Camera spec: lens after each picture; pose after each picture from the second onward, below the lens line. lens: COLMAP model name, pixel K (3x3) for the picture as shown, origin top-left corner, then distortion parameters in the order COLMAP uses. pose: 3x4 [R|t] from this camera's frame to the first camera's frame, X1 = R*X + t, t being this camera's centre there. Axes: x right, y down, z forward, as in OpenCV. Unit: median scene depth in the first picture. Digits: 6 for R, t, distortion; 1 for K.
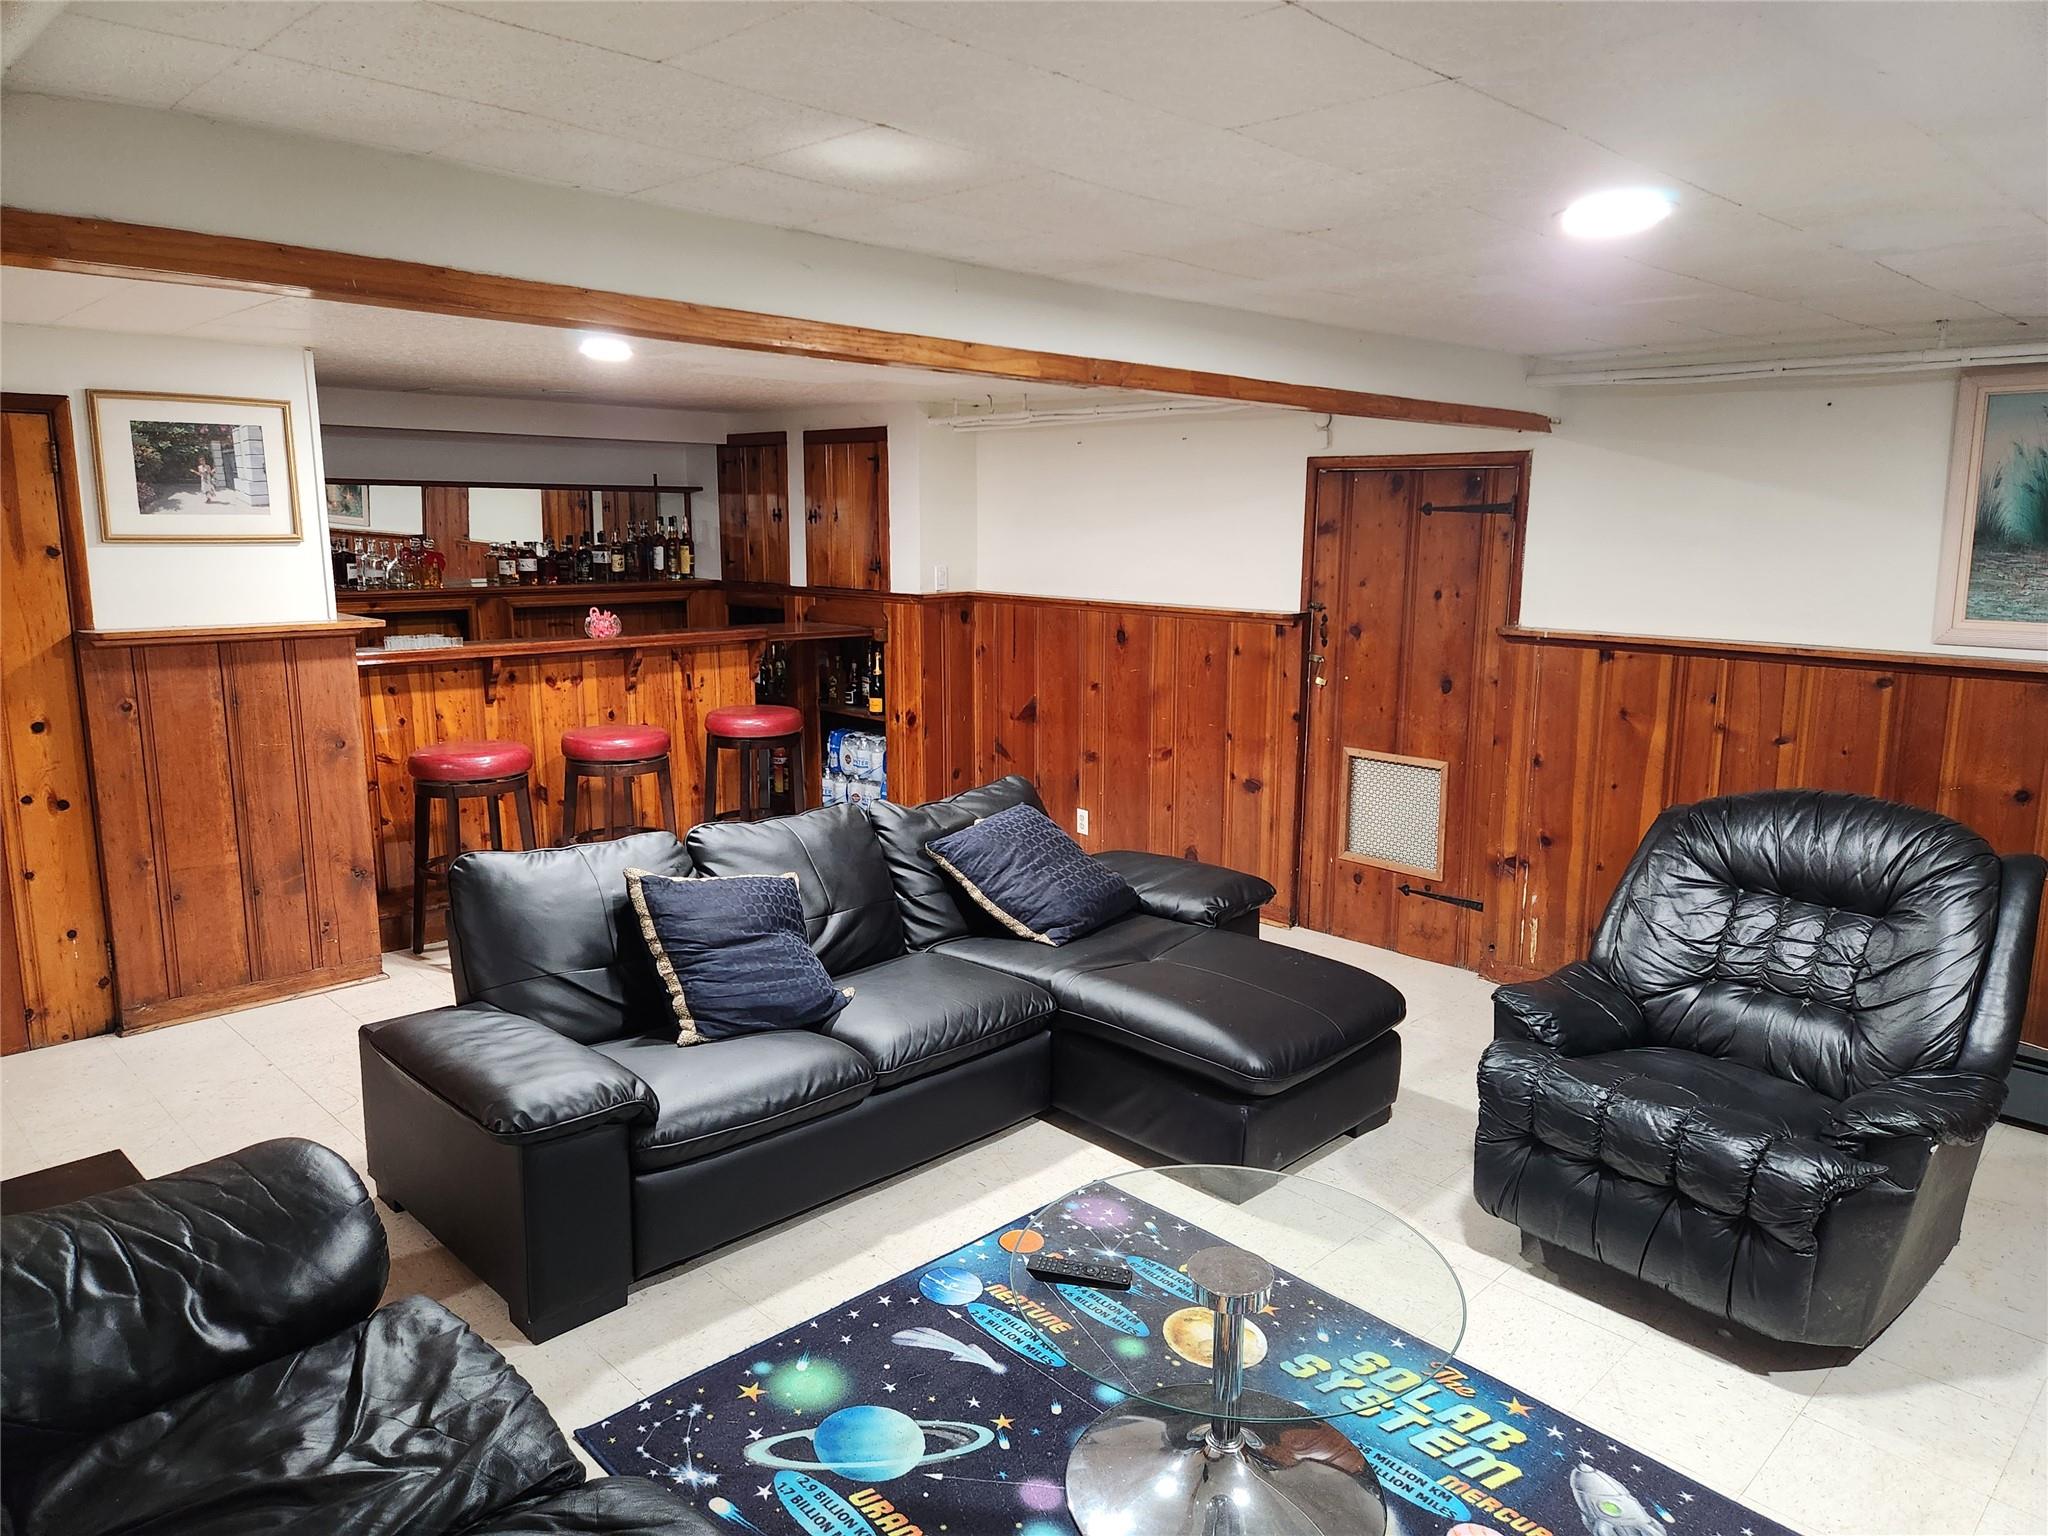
lens RADIAL K [[1372.8, 0, 1041.5], [0, 1372.8, 751.5], [0, 0, 1]] dist [0.060774, -0.049330]
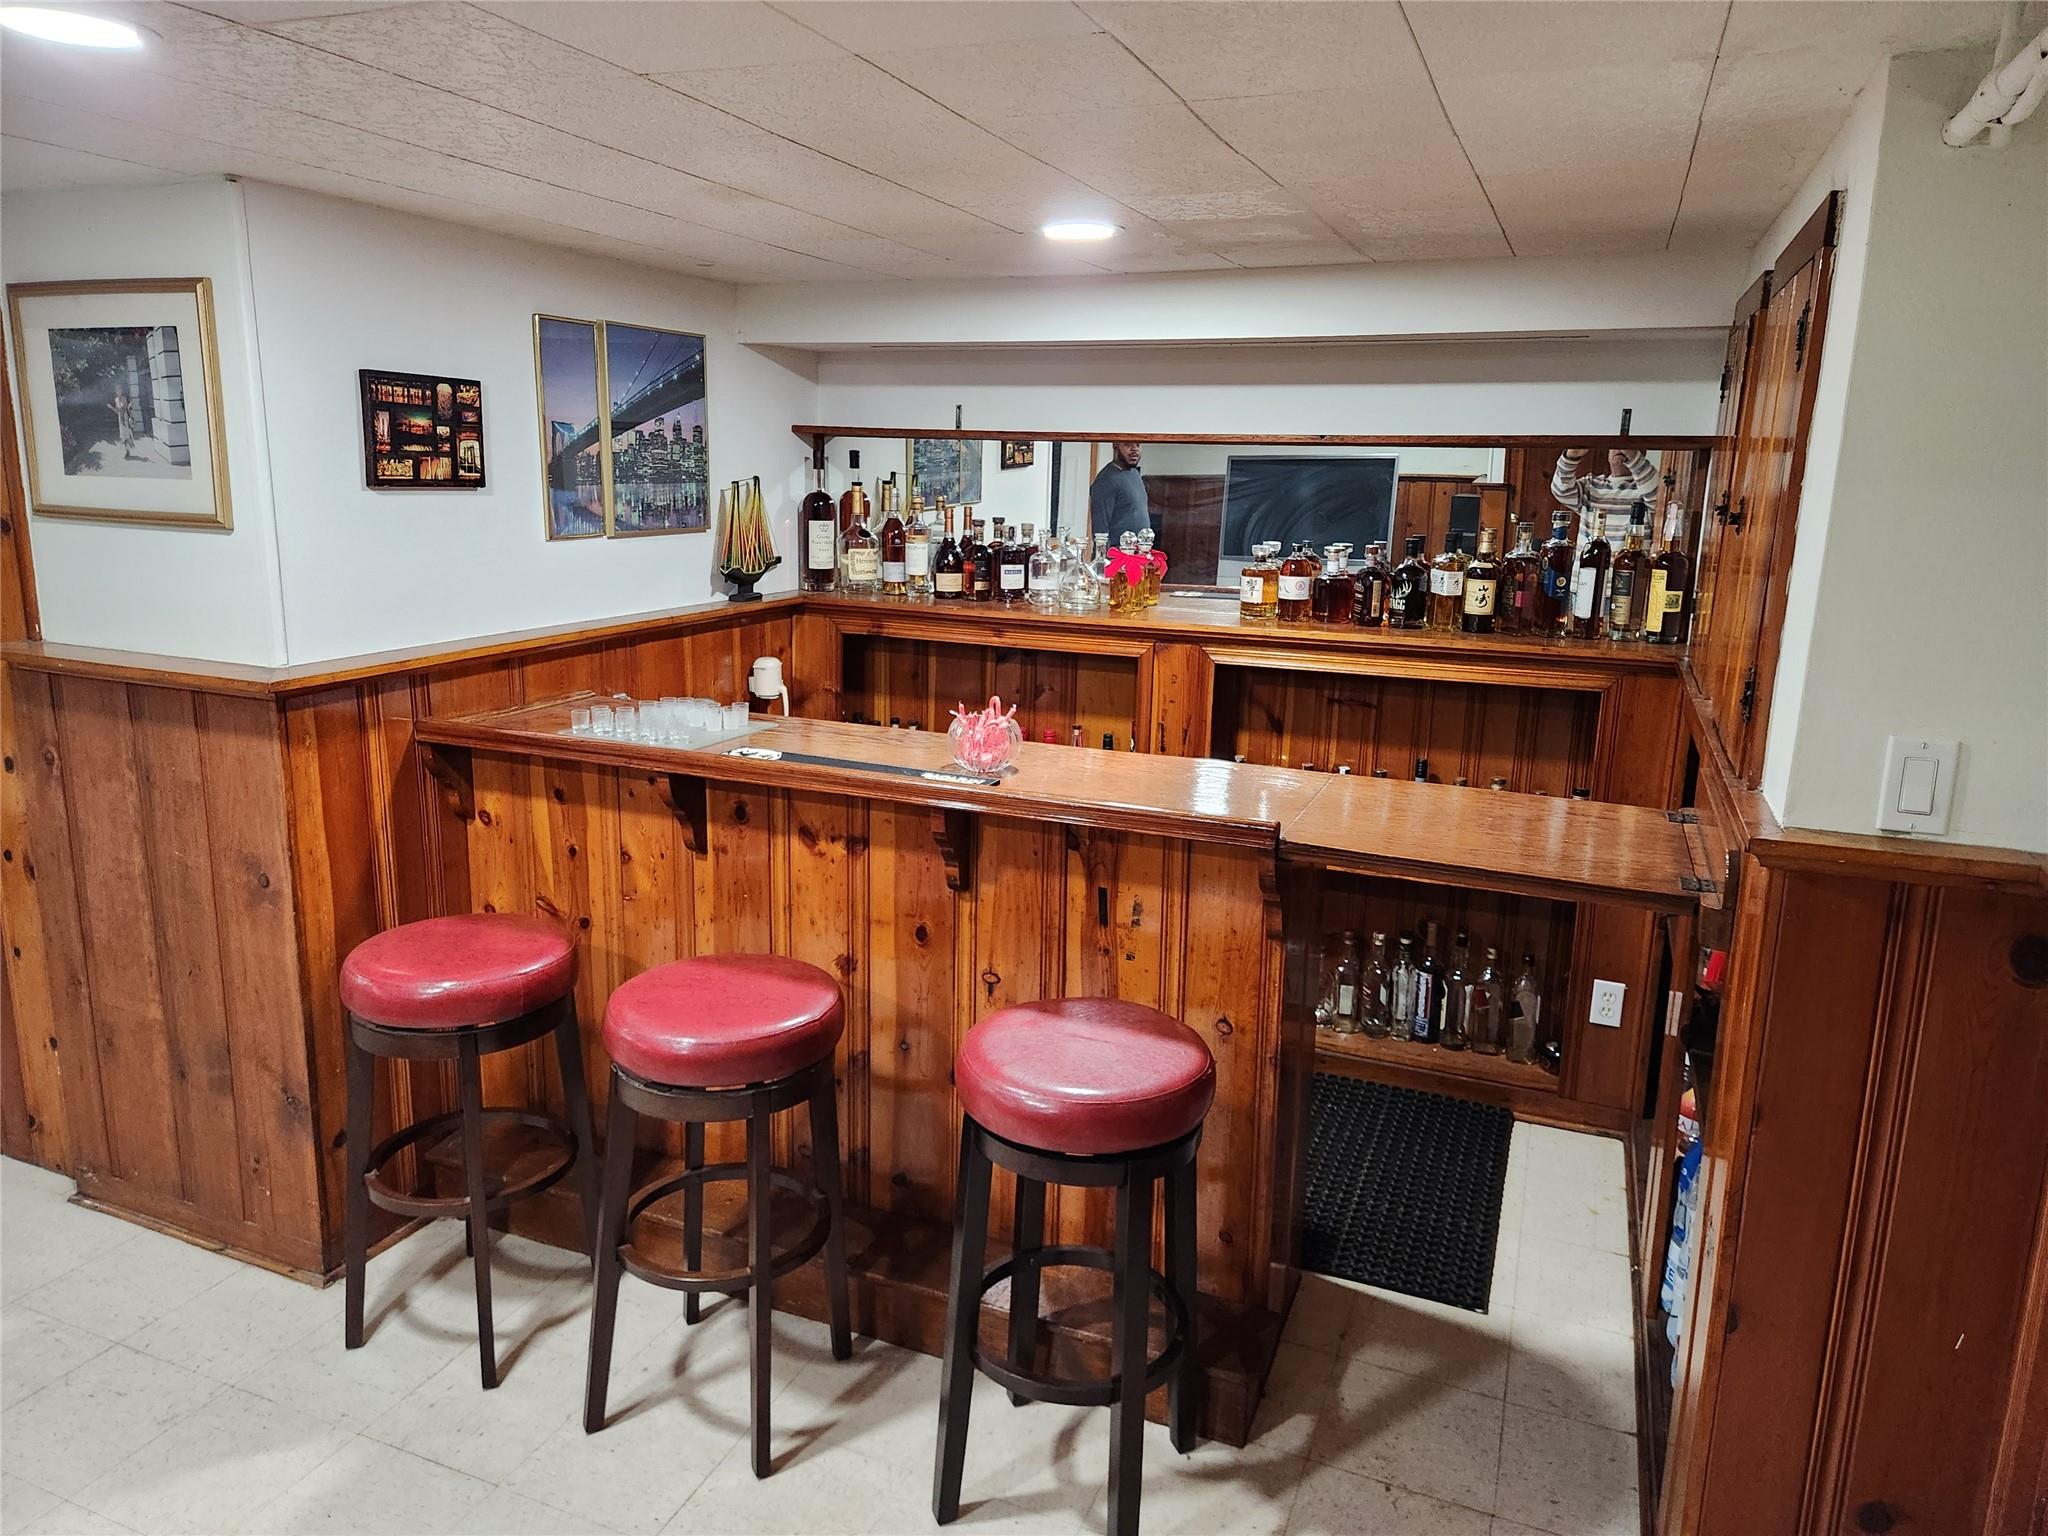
lens RADIAL K [[1372.8, 0, 1026.9], [0, 1372.8, 755.0], [0, 0, 1]] dist [0.060774, -0.049330]
pose [[0.392635, 0.200947, -0.897473, 0.126862], [-0.176809, 0.974128, 0.140758, -0.192838], [0.902539, 0.103415, 0.418006, 1.034804]]
